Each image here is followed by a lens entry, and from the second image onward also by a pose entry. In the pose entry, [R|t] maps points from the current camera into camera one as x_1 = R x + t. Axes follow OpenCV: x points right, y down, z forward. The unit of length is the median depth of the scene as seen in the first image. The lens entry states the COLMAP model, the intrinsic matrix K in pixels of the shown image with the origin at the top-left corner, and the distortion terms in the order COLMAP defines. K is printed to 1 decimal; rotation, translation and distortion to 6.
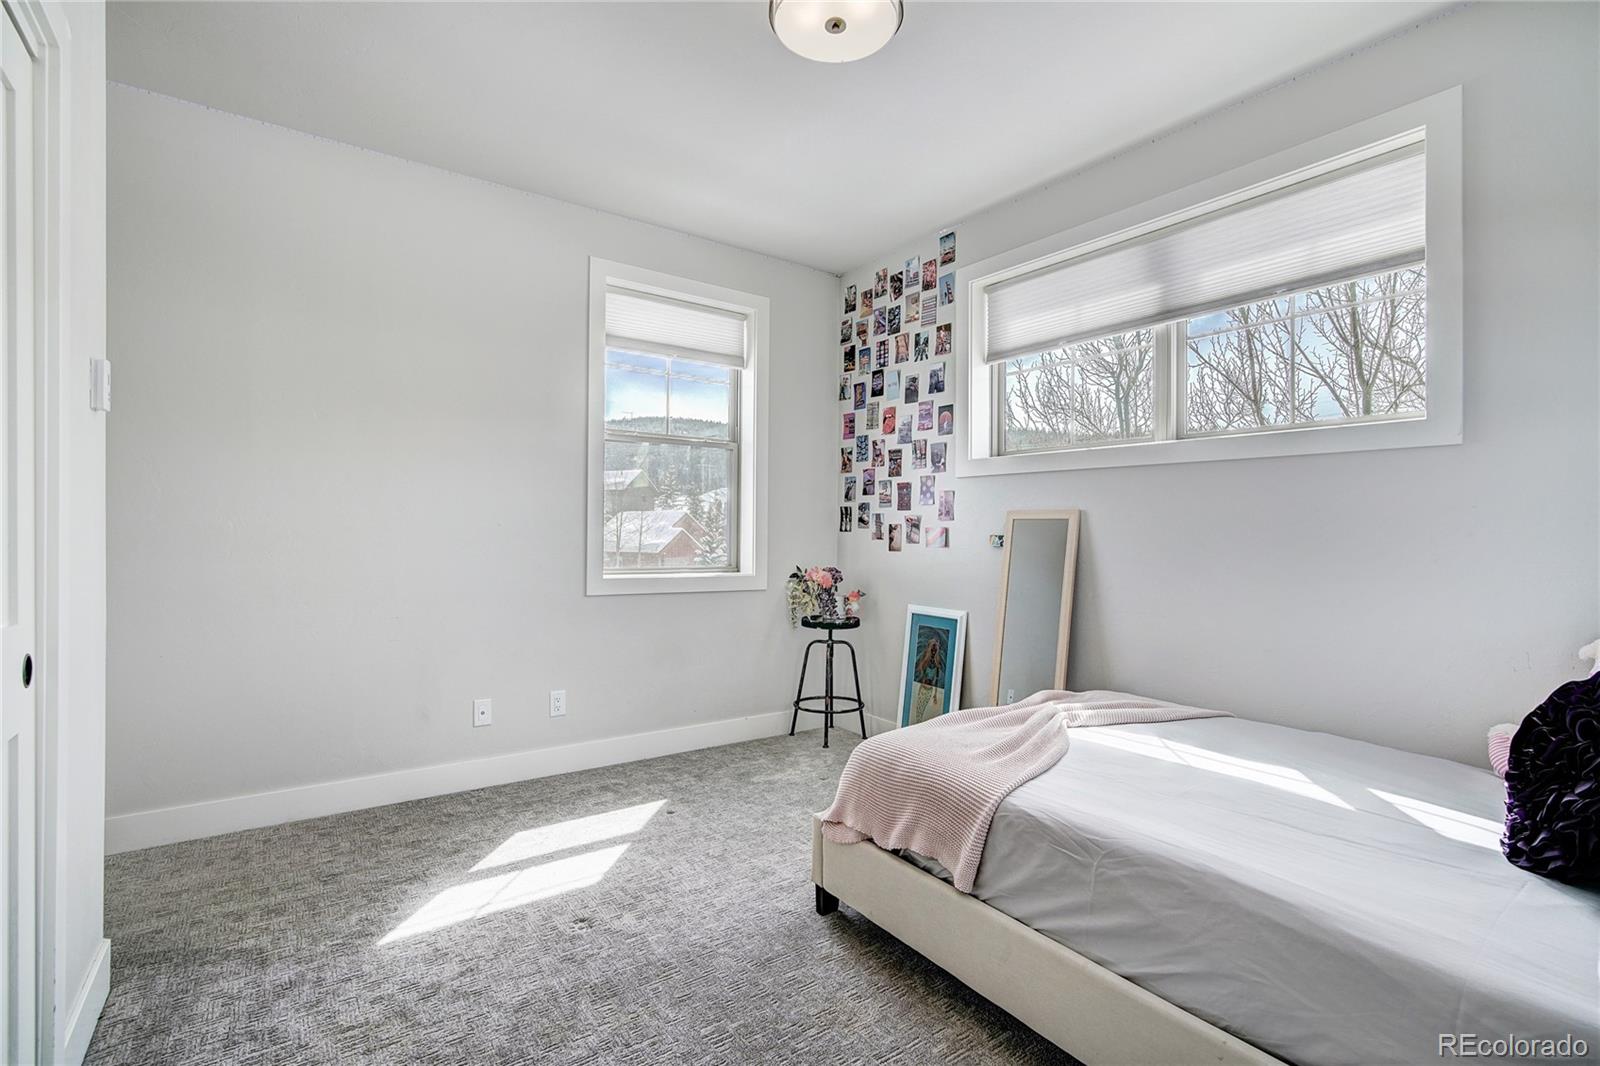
lens RADIAL K [[724.2, 0, 804.5], [0, 724.2, 520.6], [0, 0, 1]] dist [-0.000697, 0.000051]
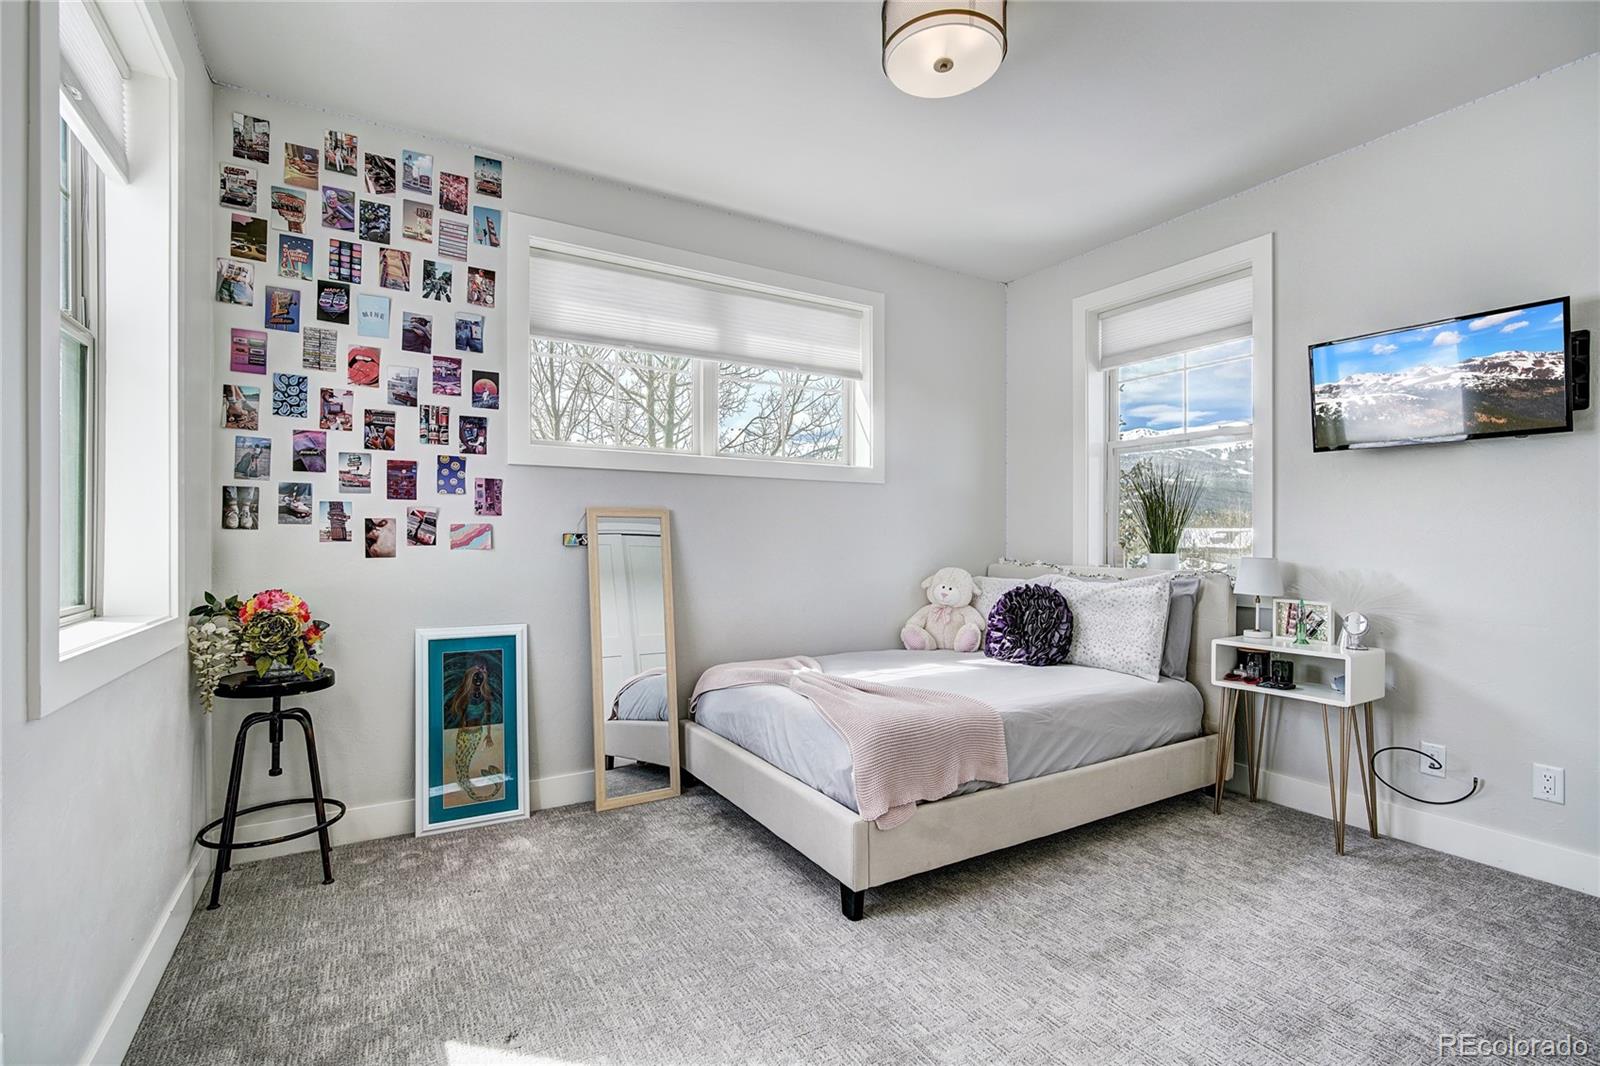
lens RADIAL K [[724.2, 0, 804.5], [0, 724.2, 520.6], [0, 0, 1]] dist [-0.000697, 0.000051]
pose [[0.104237, 0.007523, 0.994524, -0.518756], [-0.020090, 0.999783, -0.005457, 0.002566], [-0.994350, -0.019411, 0.104365, 0.520515]]
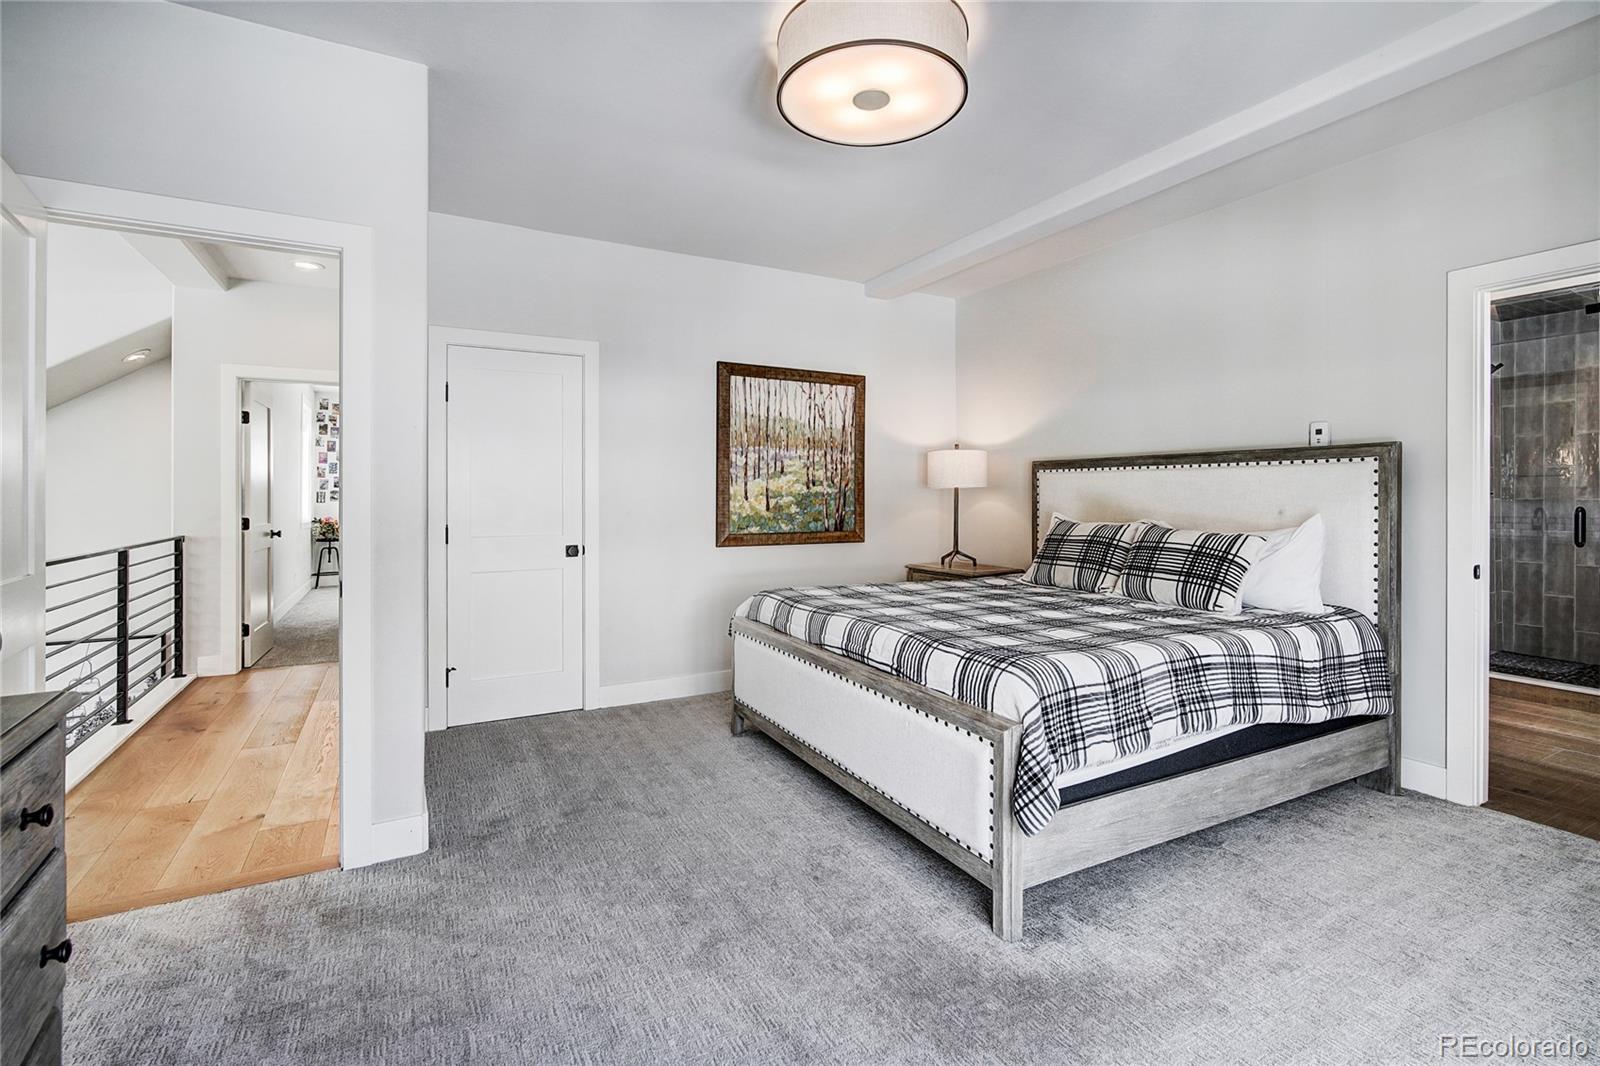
lens RADIAL K [[736.5, 0, 803.3], [0, 736.5, 486.1], [0, 0, 1]] dist [-0.000552, -0.000088]
pose [[0.126834, 0.019595, 0.991730, -2.294867], [-0.018752, 0.999674, -0.017354, -0.027812], [-0.991747, -0.016396, 0.127160, -0.933815]]
